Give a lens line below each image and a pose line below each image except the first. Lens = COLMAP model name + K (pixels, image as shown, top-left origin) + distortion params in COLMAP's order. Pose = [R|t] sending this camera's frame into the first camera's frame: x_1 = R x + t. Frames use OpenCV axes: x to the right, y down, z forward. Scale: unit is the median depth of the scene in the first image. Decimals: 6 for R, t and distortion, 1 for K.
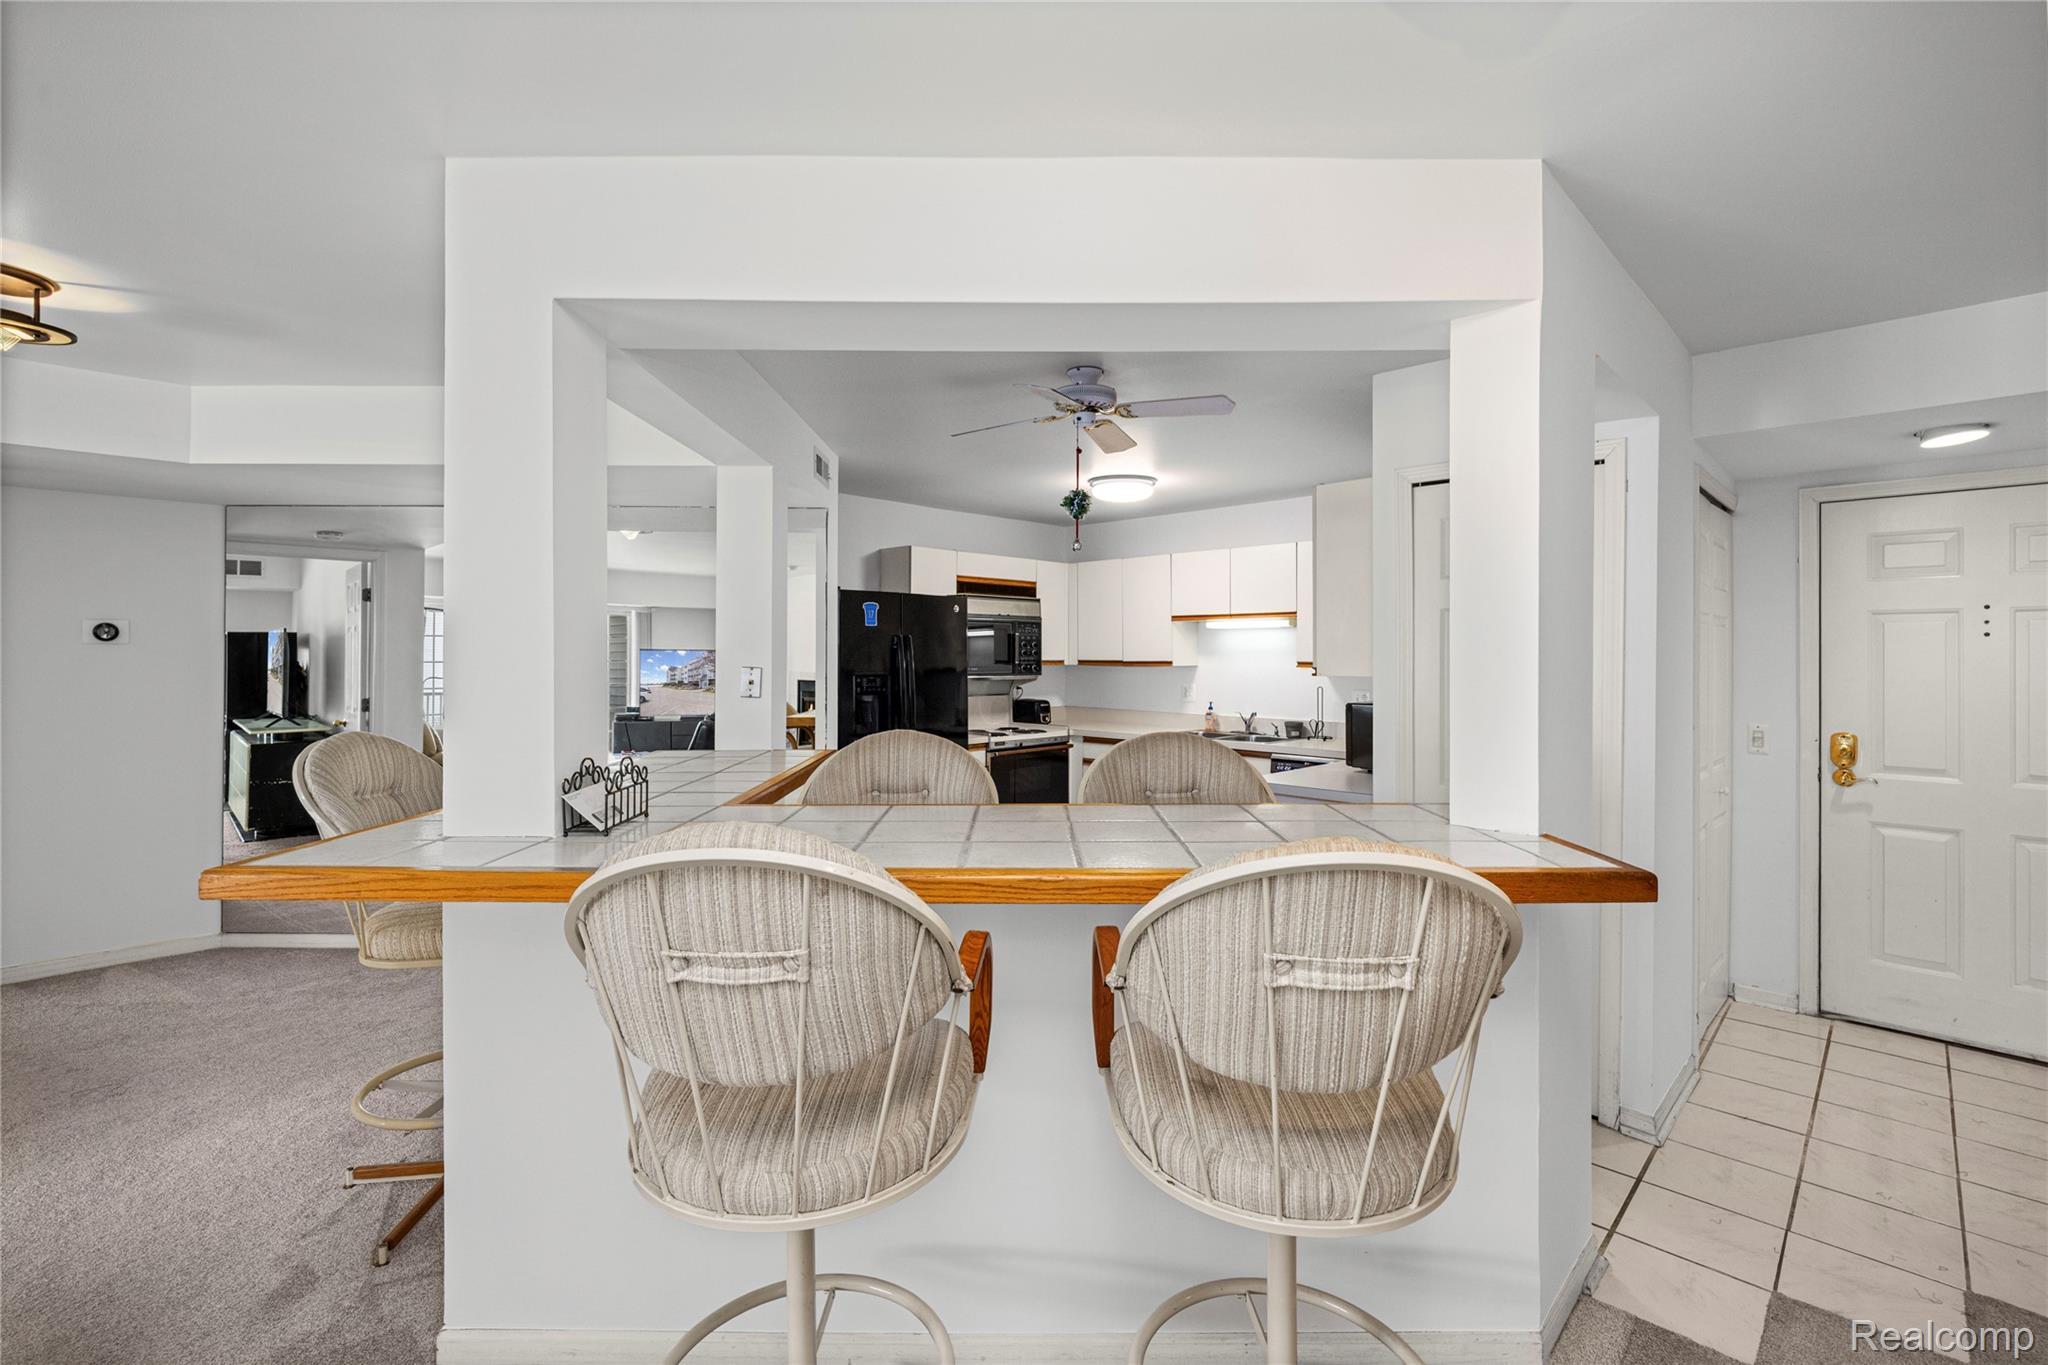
lens RADIAL K [[903.1, 0, 1029.7], [0, 903.1, 658.6], [0, 0, 1]] dist [0.001204, 0.000380]
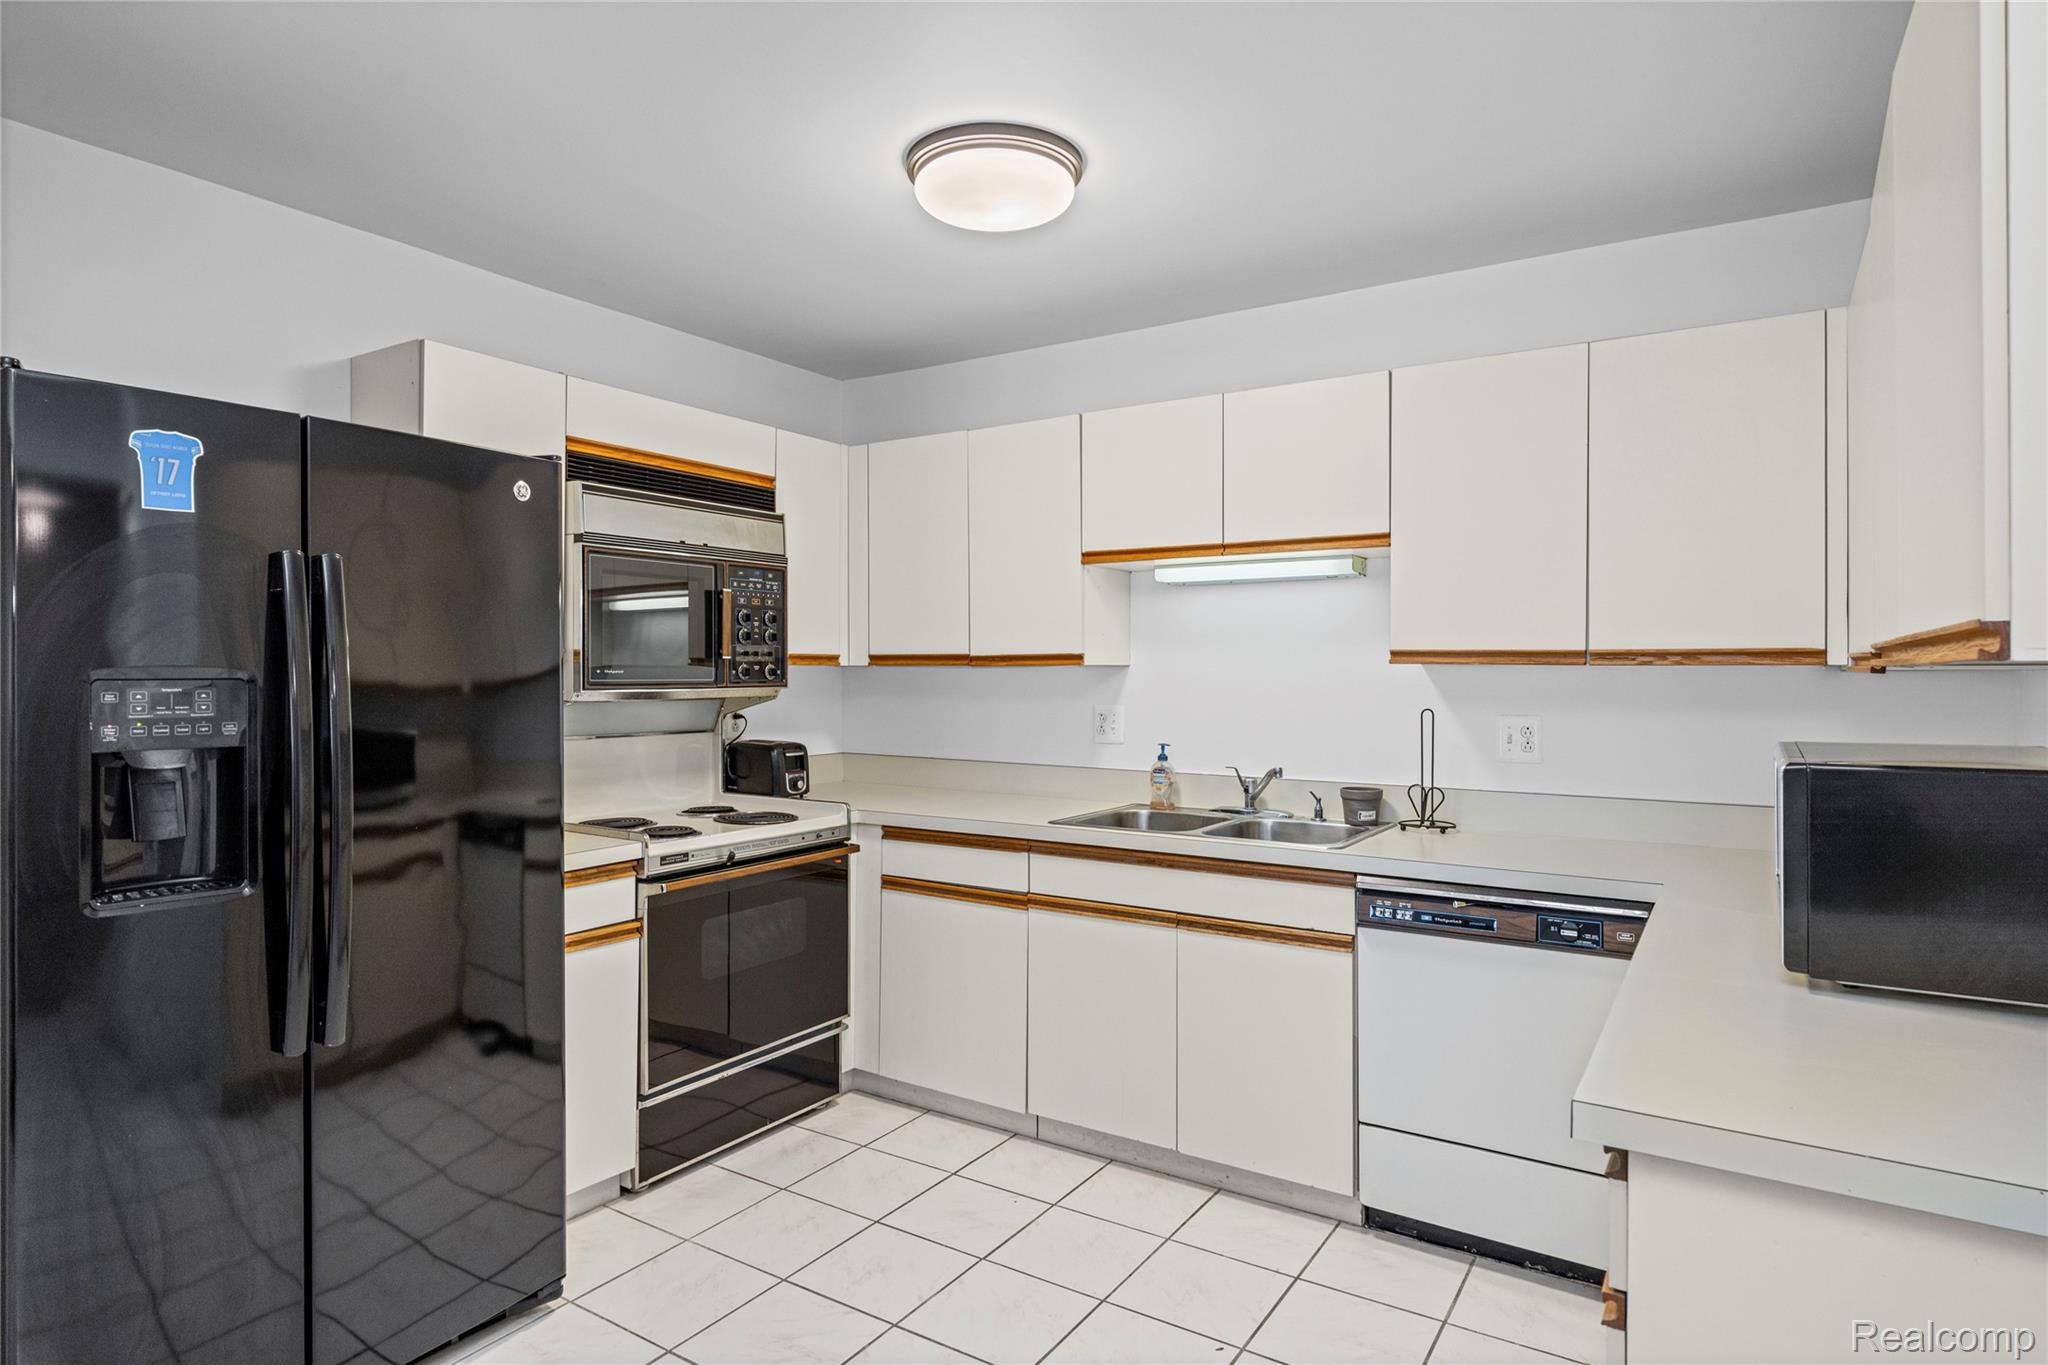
lens RADIAL K [[1142.2, 0, 1016.8], [0, 1142.2, 674.4], [0, 0, 1]] dist [-0.004208, -0.001541]
pose [[0.981768, -0.001625, 0.190074, 0.018080], [0.001520, 0.999999, 0.000699, 0.012493], [-0.190075, -0.000398, 0.981770, 0.450569]]
